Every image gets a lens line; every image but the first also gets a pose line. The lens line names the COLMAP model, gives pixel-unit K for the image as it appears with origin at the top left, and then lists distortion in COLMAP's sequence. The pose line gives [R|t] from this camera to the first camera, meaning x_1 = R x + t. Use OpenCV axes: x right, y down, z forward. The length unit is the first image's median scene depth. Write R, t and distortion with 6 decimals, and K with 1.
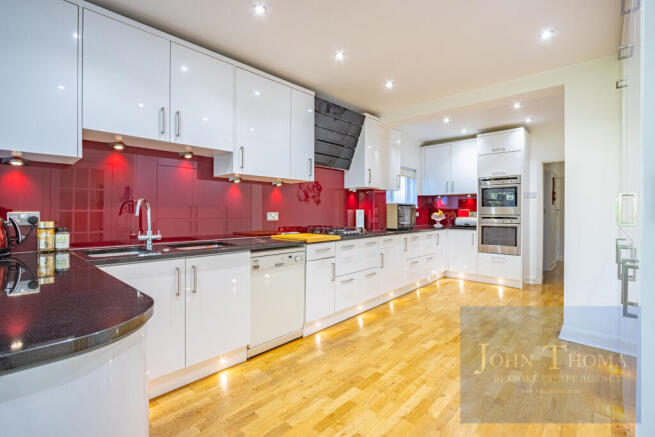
lens RADIAL K [[304.4, 0, 325.4], [0, 304.4, 213.2], [0, 0, 1]] dist [-0.025234, 0.001628]
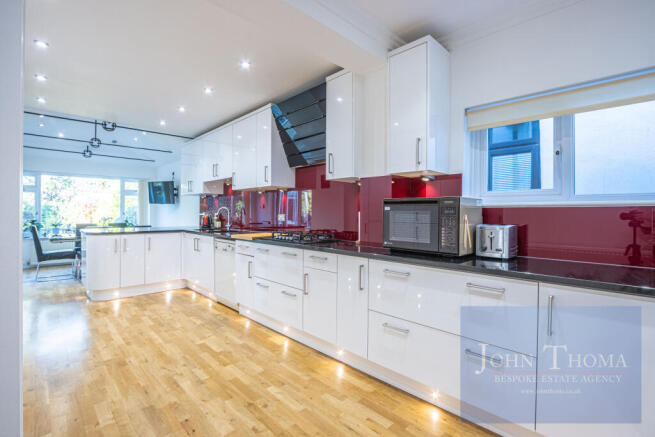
lens RADIAL K [[304.4, 0, 322.9], [0, 304.4, 218.8], [0, 0, 1]] dist [-0.025234, 0.001628]
pose [[-0.061272, 0.004731, -0.998110, 0.684223], [-0.021585, 0.999749, 0.006063, 0.001017], [0.997888, 0.021916, -0.061155, 0.836958]]
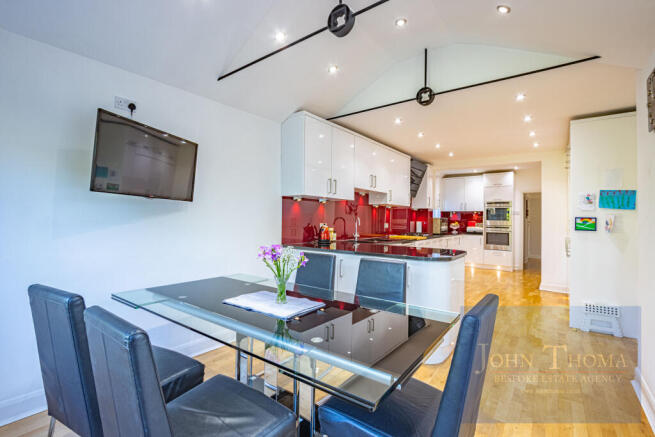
lens RADIAL K [[304.4, 0, 324.6], [0, 304.4, 217.1], [0, 0, 1]] dist [-0.025234, 0.001628]
pose [[0.996012, 0.005004, 0.089082, -0.460090], [-0.003187, 0.999784, -0.020536, -0.001285], [-0.089165, 0.020170, 0.995813, -0.485341]]
